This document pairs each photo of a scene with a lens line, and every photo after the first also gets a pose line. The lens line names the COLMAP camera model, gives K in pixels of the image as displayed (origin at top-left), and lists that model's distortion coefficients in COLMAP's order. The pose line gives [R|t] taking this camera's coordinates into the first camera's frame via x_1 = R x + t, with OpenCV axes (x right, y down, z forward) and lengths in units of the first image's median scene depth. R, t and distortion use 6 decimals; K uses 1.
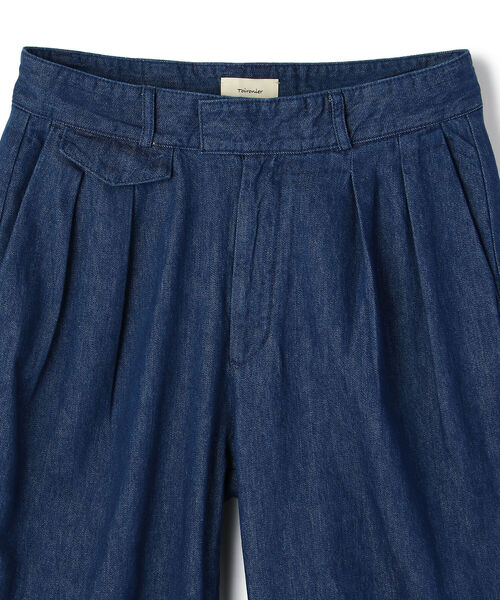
lens RADIAL K [[998.9, 0, 233.7], [0, 998.9, 300.4], [0, 0, 1]] dist [0.004957, 0.067961]
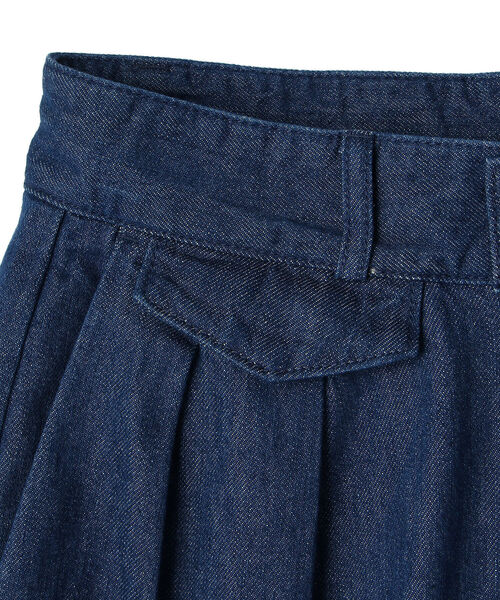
lens RADIAL K [[998.9, 0, 233.7], [0, 998.9, 300.4], [0, 0, 1]] dist [0.004957, 0.067961]
pose [[0.974830, -0.032287, -0.220598, -0.047790], [0.002703, 0.991097, -0.133112, -0.095126], [0.222932, 0.129165, 0.966239, 0.619519]]
